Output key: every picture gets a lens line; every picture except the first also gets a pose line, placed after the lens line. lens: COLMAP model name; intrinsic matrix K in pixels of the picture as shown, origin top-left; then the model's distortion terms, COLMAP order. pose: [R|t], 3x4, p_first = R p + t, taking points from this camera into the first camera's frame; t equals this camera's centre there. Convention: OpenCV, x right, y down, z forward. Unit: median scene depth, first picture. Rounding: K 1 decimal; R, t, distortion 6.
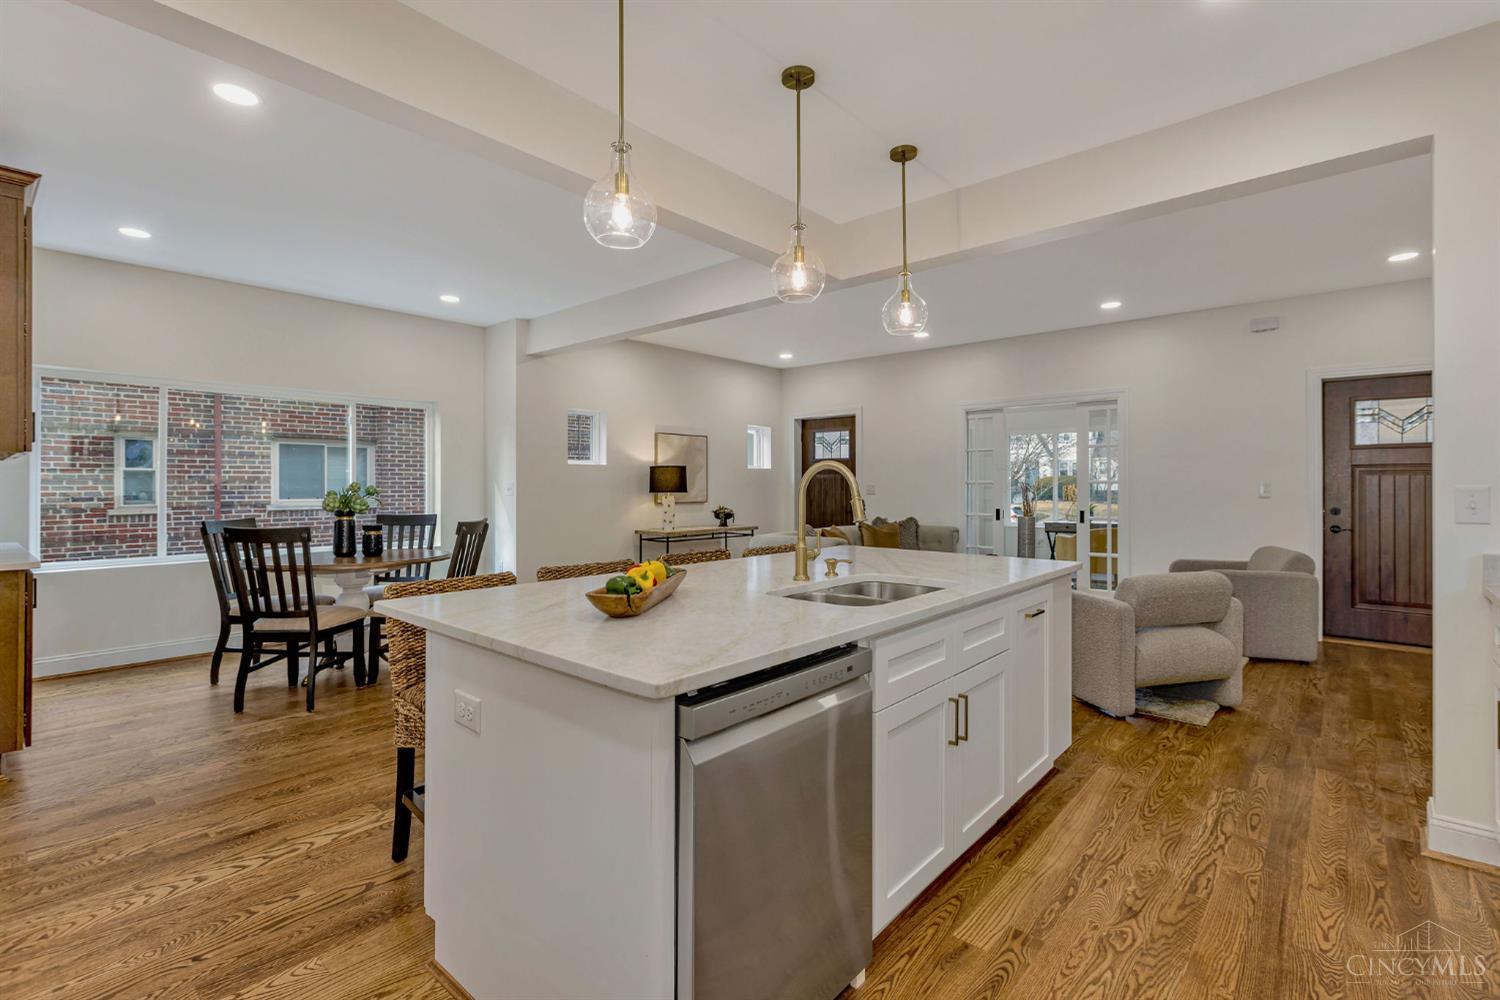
lens RADIAL K [[676.6, 0, 748.3], [0, 676.6, 487.3], [0, 0, 1]] dist [-0.004232, -0.000390]
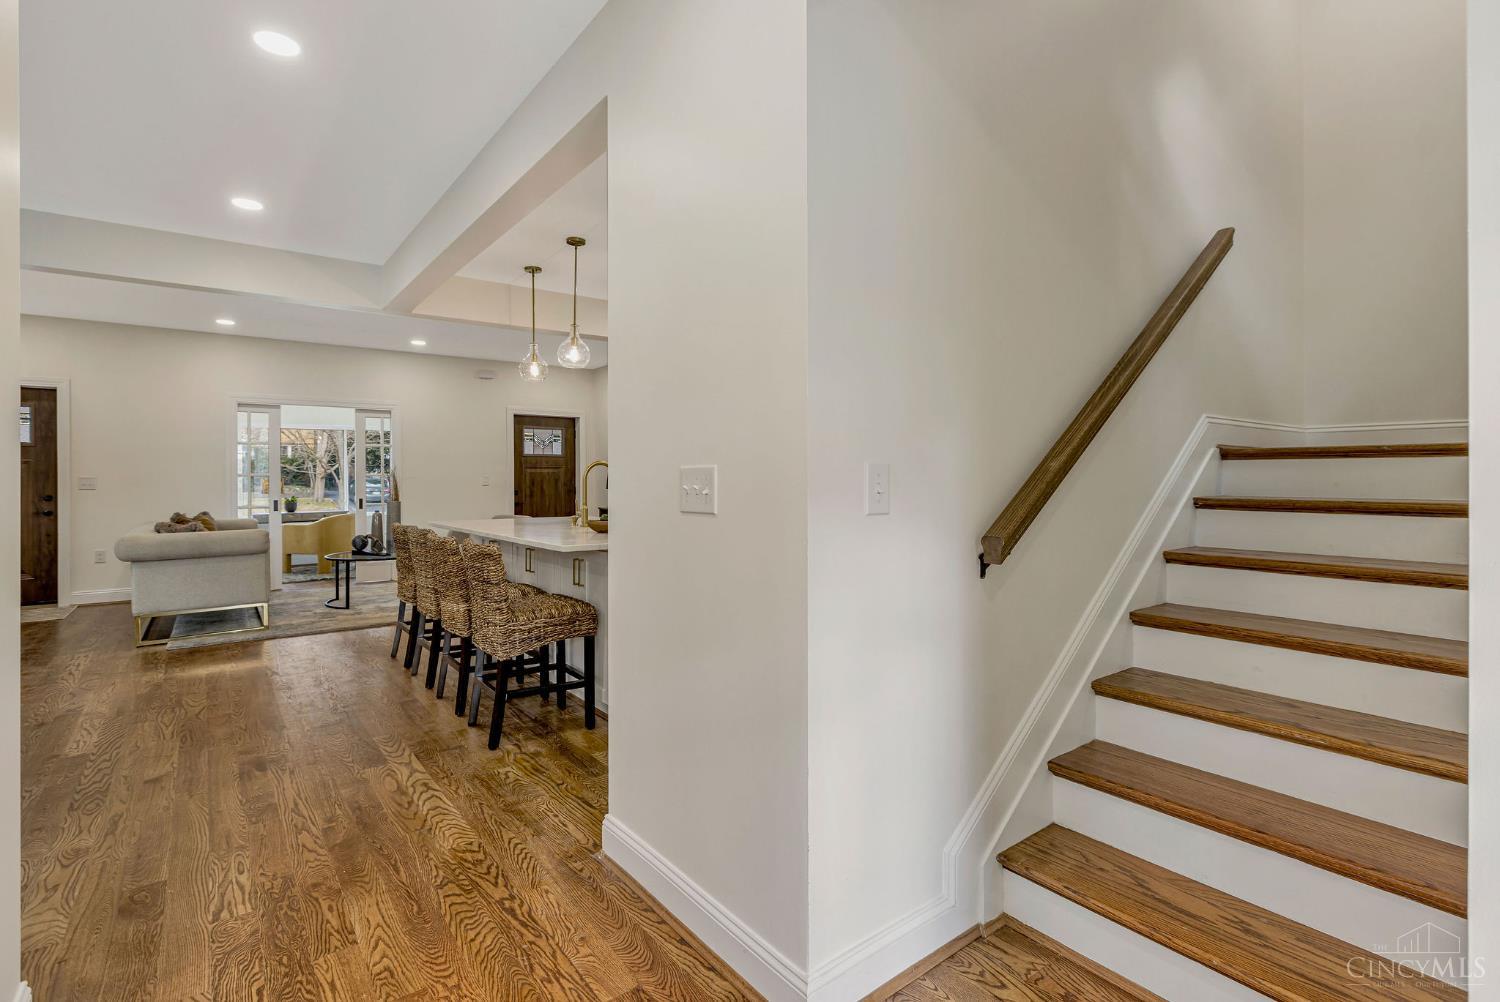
lens RADIAL K [[722.7, 0, 751.1], [0, 722.7, 493.2], [0, 0, 1]] dist [-0.002178, -0.000274]
pose [[0.193387, -0.016016, 0.980992, -1.765721], [0.003534, 0.999872, 0.015627, 0.017161], [-0.981116, 0.000445, 0.193418, 0.201443]]
